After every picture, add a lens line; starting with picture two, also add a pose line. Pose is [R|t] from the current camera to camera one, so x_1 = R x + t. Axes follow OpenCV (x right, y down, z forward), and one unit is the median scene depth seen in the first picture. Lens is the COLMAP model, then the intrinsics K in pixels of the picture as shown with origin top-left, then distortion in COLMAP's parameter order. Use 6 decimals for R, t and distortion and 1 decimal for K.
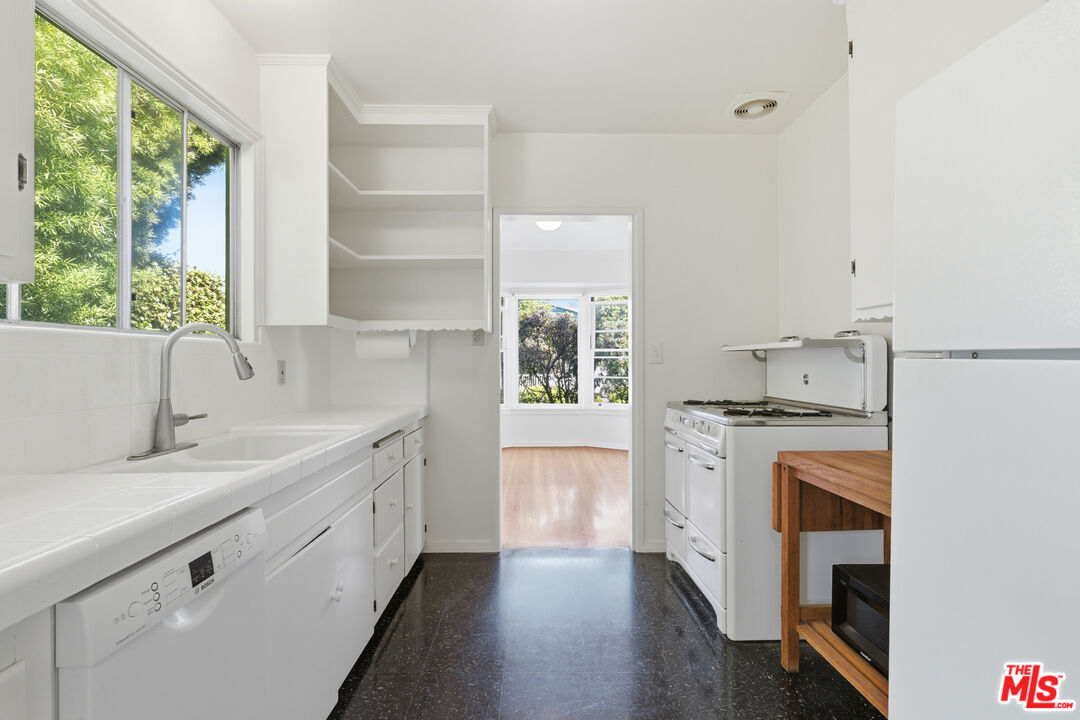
lens RADIAL K [[490.7, 0, 541.8], [0, 490.7, 358.0], [0, 0, 1]] dist [-0.000614, 0.000067]
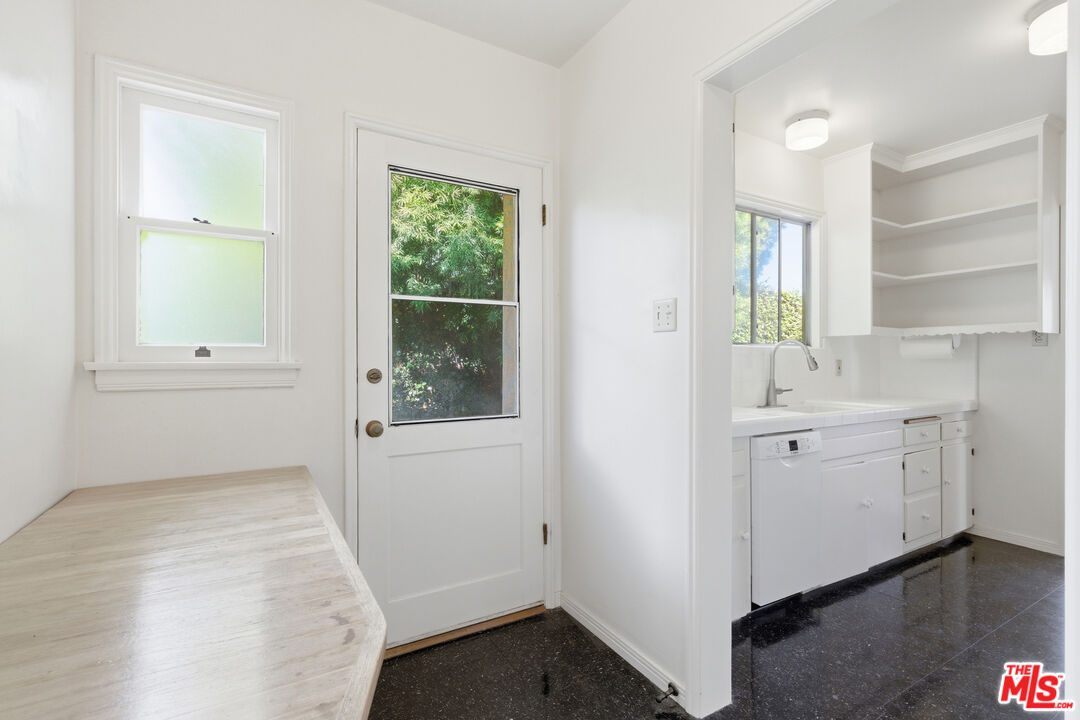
lens RADIAL K [[490.7, 0, 538.3], [0, 490.7, 357.3], [0, 0, 1]] dist [-0.000614, 0.000067]
pose [[0.485333, 0.000621, -0.874329, 0.270989], [-0.000572, 1.000000, 0.000394, -0.001712], [0.874329, 0.000309, 0.485333, -0.425500]]
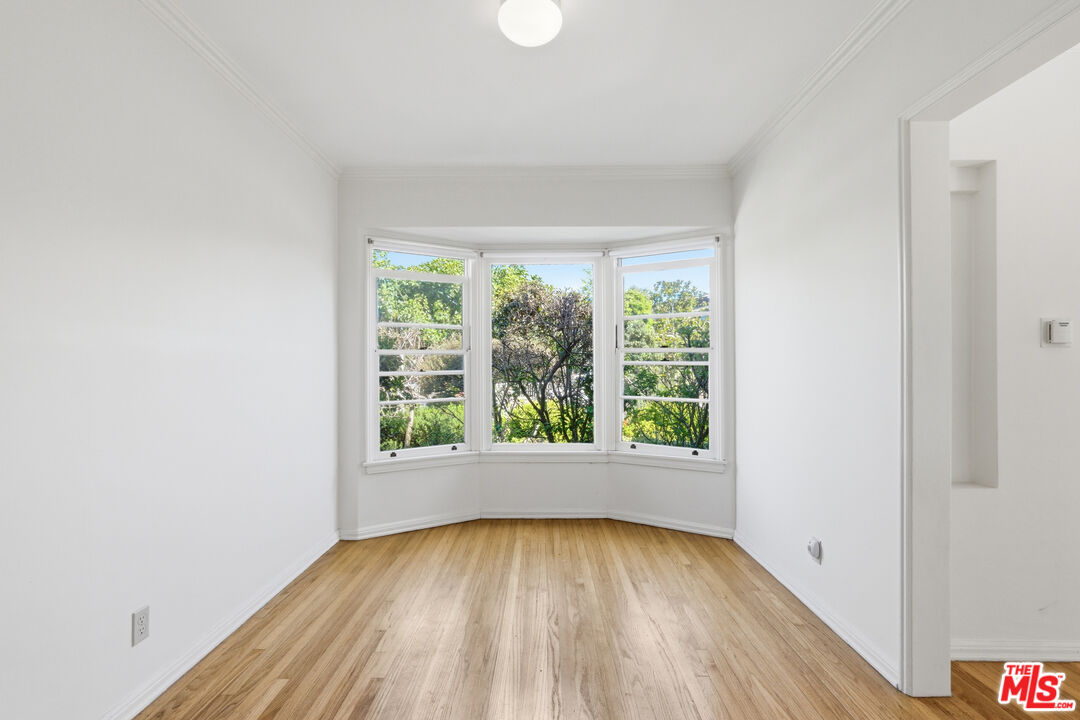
lens RADIAL K [[490.7, 0, 538.5], [0, 490.7, 362.7], [0, 0, 1]] dist [-0.000614, 0.000067]
pose [[0.999789, -0.000593, -0.020542, 0.020045], [0.000545, 0.999997, -0.002318, -0.001076], [0.020544, 0.002307, 0.999786, 0.408095]]
